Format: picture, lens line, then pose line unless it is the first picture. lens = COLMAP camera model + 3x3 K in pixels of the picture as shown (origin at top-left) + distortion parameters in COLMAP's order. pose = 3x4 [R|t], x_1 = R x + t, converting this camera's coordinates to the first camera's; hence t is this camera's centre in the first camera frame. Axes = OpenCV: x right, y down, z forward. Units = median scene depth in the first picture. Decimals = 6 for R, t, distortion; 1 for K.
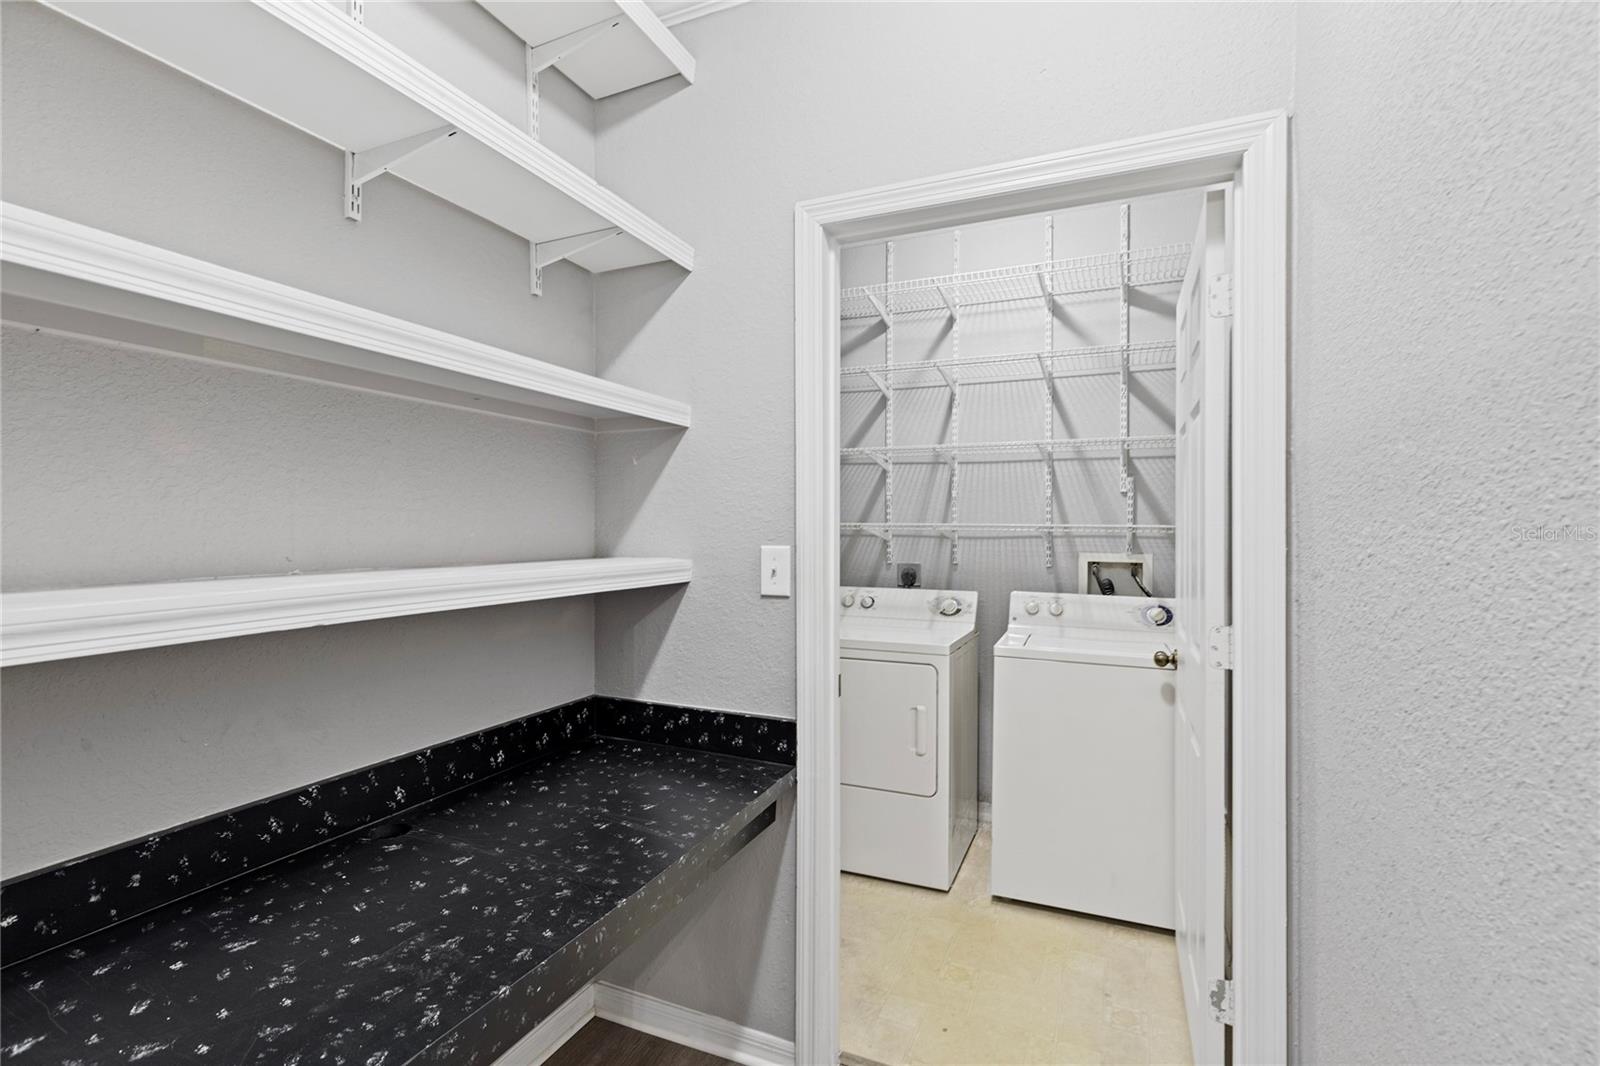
lens RADIAL K [[732.1, 0, 797.0], [0, 732.1, 532.2], [0, 0, 1]] dist [-0.003255, -0.001378]
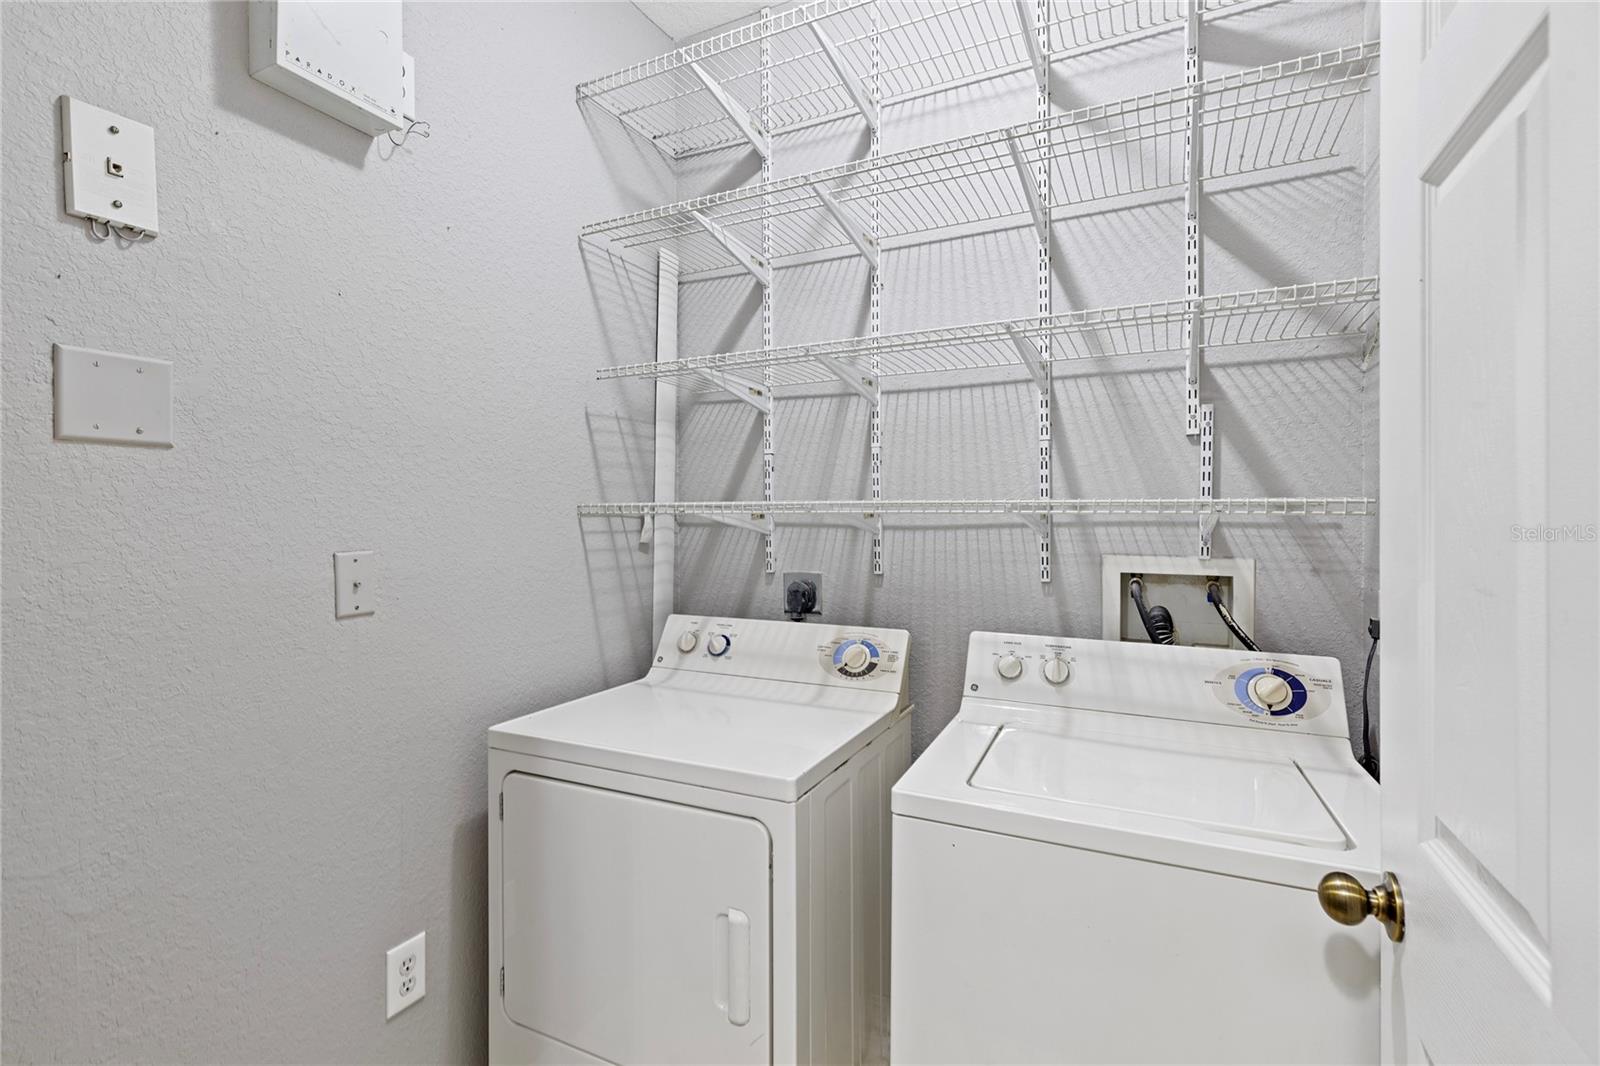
lens RADIAL K [[732.1, 0, 804.0], [0, 732.1, 524.8], [0, 0, 1]] dist [-0.003255, -0.001378]
pose [[0.999358, -0.007487, -0.035023, 0.191886], [0.007662, 0.999959, 0.004844, 0.002203], [0.034985, -0.005109, 0.999375, 0.475469]]
